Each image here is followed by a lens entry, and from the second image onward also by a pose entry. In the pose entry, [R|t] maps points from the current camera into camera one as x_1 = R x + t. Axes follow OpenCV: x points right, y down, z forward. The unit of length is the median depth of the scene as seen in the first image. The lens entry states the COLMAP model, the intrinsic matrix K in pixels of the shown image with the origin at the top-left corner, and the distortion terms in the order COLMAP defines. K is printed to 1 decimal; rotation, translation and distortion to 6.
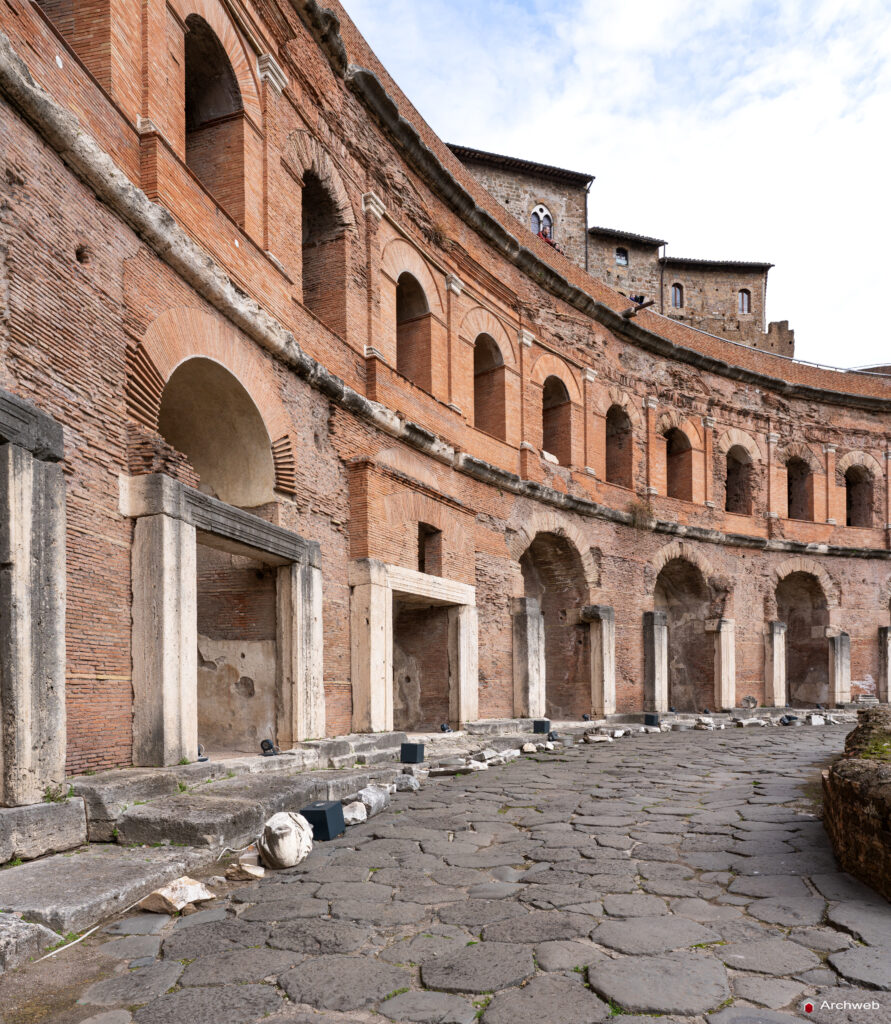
lens RADIAL K [[742.5, 0, 441.9], [0, 742.5, 681.2], [0, 0, 1]] dist [-0.001014, -0.000096]
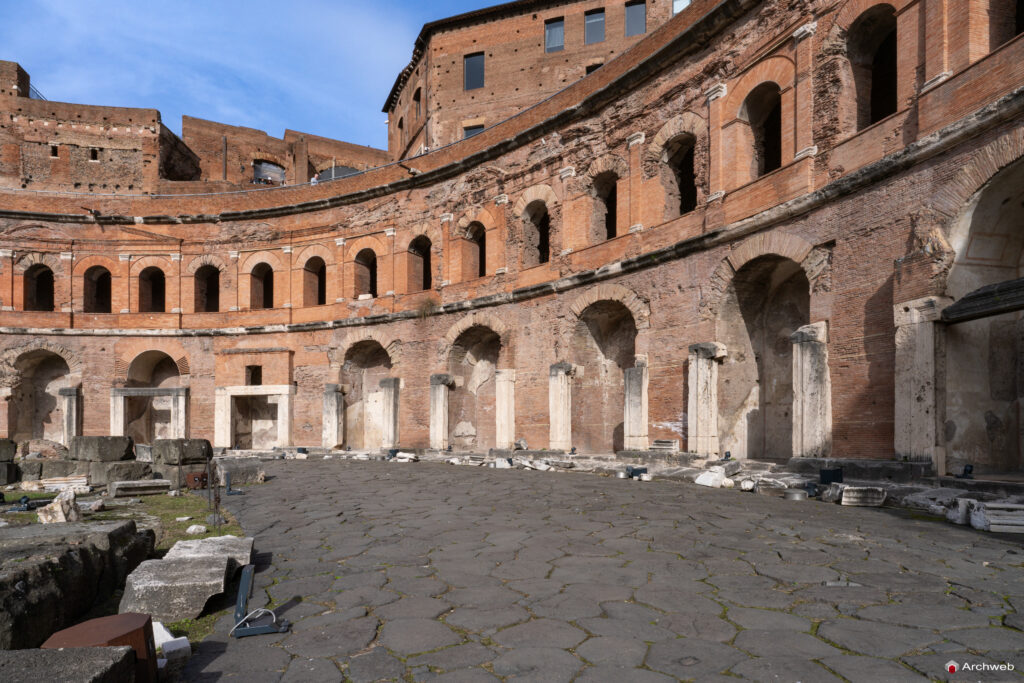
lens RADIAL K [[606.7, 0, 515.1], [0, 606.7, 416.1], [0, 0, 1]] dist [0.005690, 0.001925]
pose [[0.257565, -0.017027, -0.966111, 1.184334], [0.015917, 0.999784, -0.013377, -0.000614], [0.966130, -0.011932, 0.257780, 0.724257]]
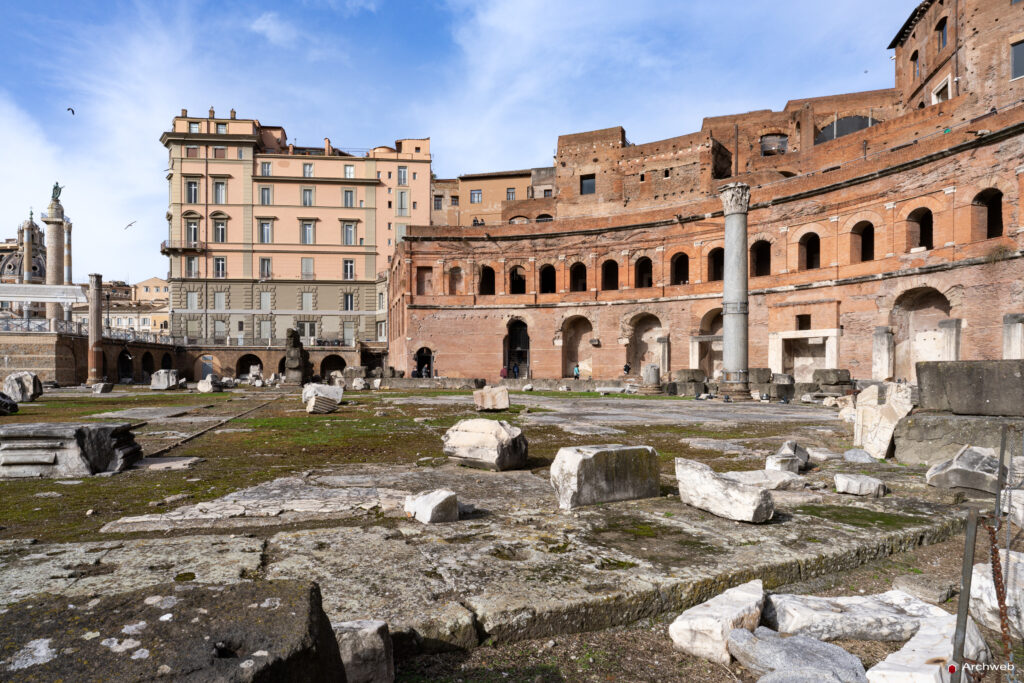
lens RADIAL K [[595.4, 0, 451.8], [0, 595.4, 364.9], [0, 0, 1]] dist [0.004363, 0.001221]
pose [[-0.492147, 0.000209, -0.870512, 1.604242], [0.016013, 0.999833, -0.008812, 0.000754], [0.870365, -0.018276, -0.492068, 0.518812]]
